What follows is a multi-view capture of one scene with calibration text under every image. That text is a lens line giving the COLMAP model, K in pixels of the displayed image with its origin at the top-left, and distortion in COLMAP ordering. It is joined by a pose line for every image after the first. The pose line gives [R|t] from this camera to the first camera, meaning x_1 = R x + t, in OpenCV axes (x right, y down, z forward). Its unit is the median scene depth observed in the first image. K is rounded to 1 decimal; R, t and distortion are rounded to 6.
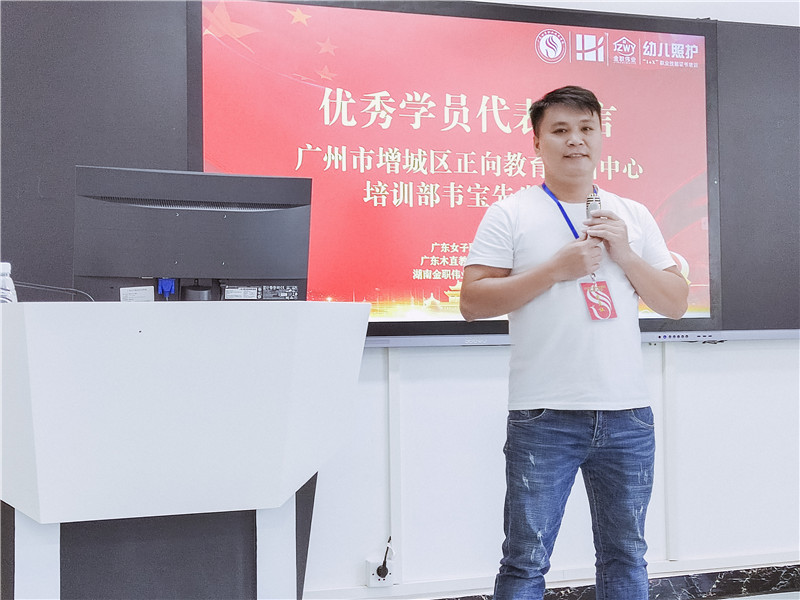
lens RADIAL K [[1121.3, 0, 400.6], [0, 1121.3, 303.1], [0, 0, 1]] dist [0.039838, 0.000000]
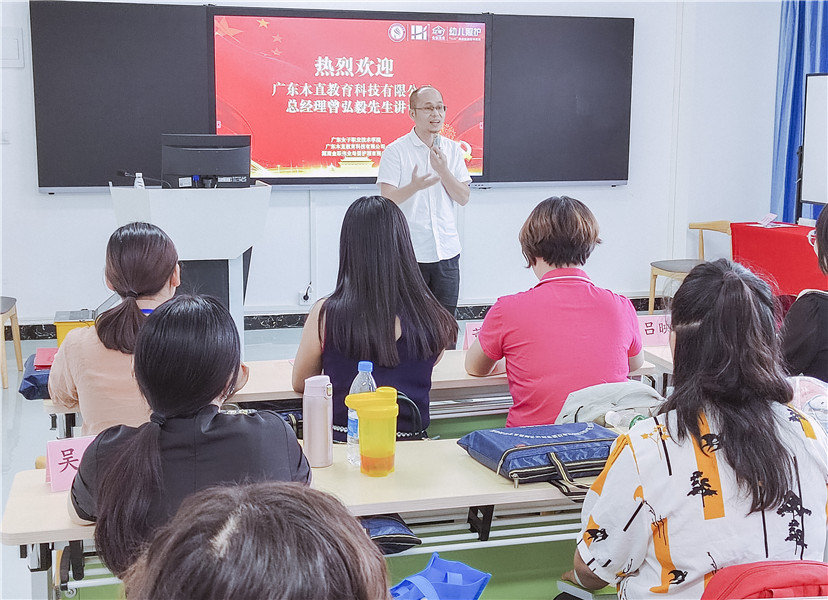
lens RADIAL K [[1219.0, 0, 436.5], [0, 1219.0, 329.9], [0, 0, 1]] dist [0.054537, 0.000000]
pose [[0.999318, 0.025966, -0.026251, 0.280729], [-0.020138, 0.979187, 0.201959, -0.161318], [0.030949, -0.201292, 0.979042, -1.195292]]
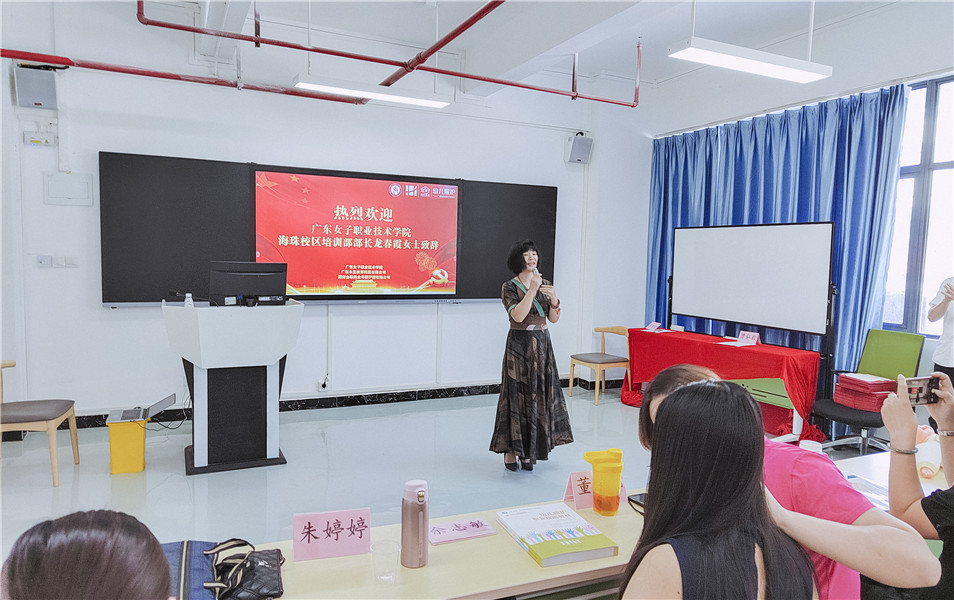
lens RADIAL K [[666.4, 0, 480.5], [0, 666.4, 313.3], [0, 0, 1]] dist [0.042244, -0.021193]
pose [[0.991106, 0.026521, 0.130405, 0.140694], [-0.041403, 0.992758, 0.112771, -0.132450], [-0.126469, -0.117167, 0.985027, -0.615888]]
